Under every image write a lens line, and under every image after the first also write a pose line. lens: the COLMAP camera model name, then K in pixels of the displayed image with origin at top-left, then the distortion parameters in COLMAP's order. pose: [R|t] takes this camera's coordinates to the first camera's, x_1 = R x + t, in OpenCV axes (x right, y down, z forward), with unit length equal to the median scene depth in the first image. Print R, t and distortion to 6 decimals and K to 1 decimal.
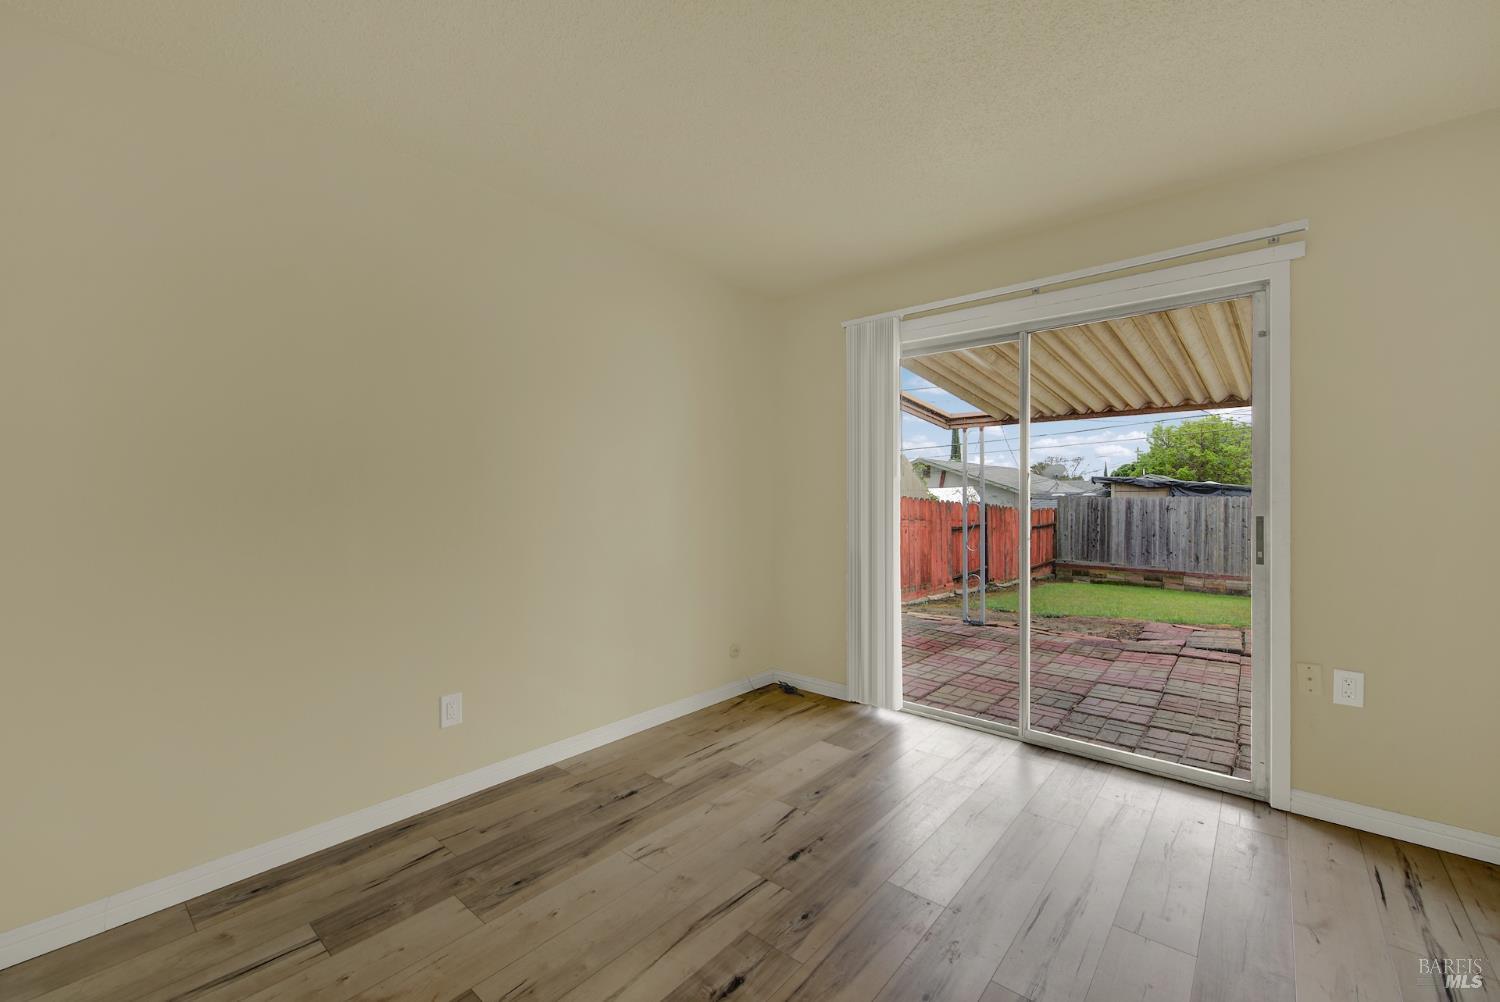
lens RADIAL K [[610.5, 0, 765.9], [0, 610.5, 503.2], [0, 0, 1]] dist [0.007463, -0.003561]
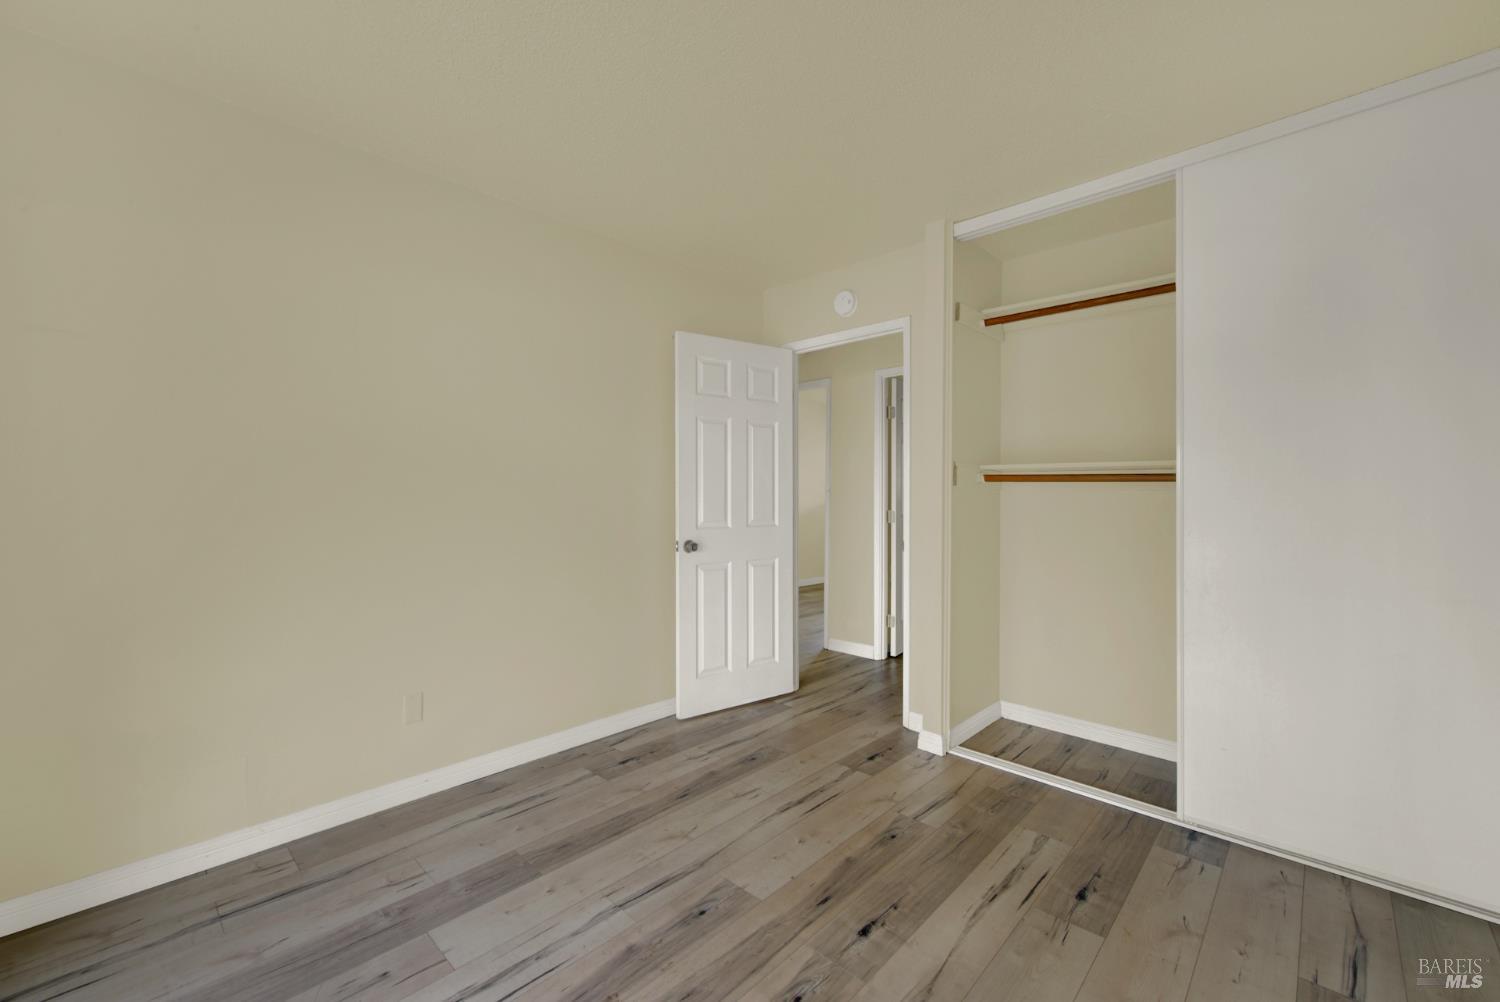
lens RADIAL K [[610.5, 0, 761.4], [0, 610.5, 500.3], [0, 0, 1]] dist [0.007463, -0.003561]
pose [[-0.998487, -0.003825, 0.054847, 0.064824], [-0.002699, 0.999784, 0.020592, -0.019579], [-0.054914, 0.020413, -0.998282, 1.680892]]
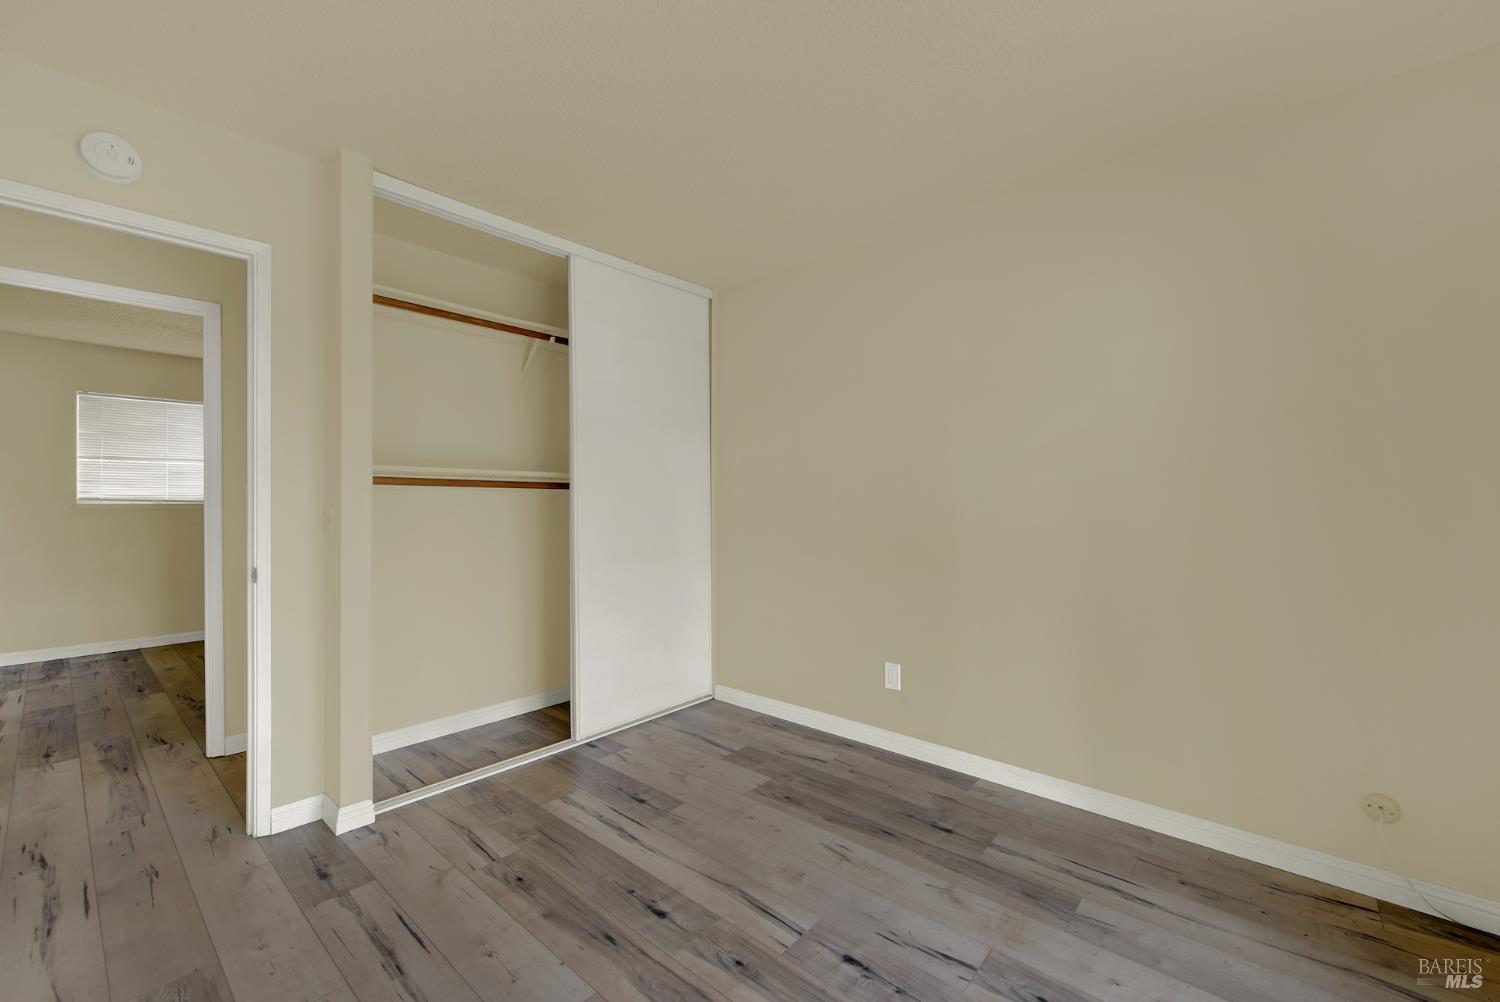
lens RADIAL K [[610.5, 0, 758.9], [0, 610.5, 505.6], [0, 0, 1]] dist [0.007463, -0.003561]
pose [[-0.015246, 0.013028, -0.999799, 0.893854], [-0.011997, 0.999841, 0.013212, -0.018247], [0.999812, 0.012196, -0.015087, 0.955758]]
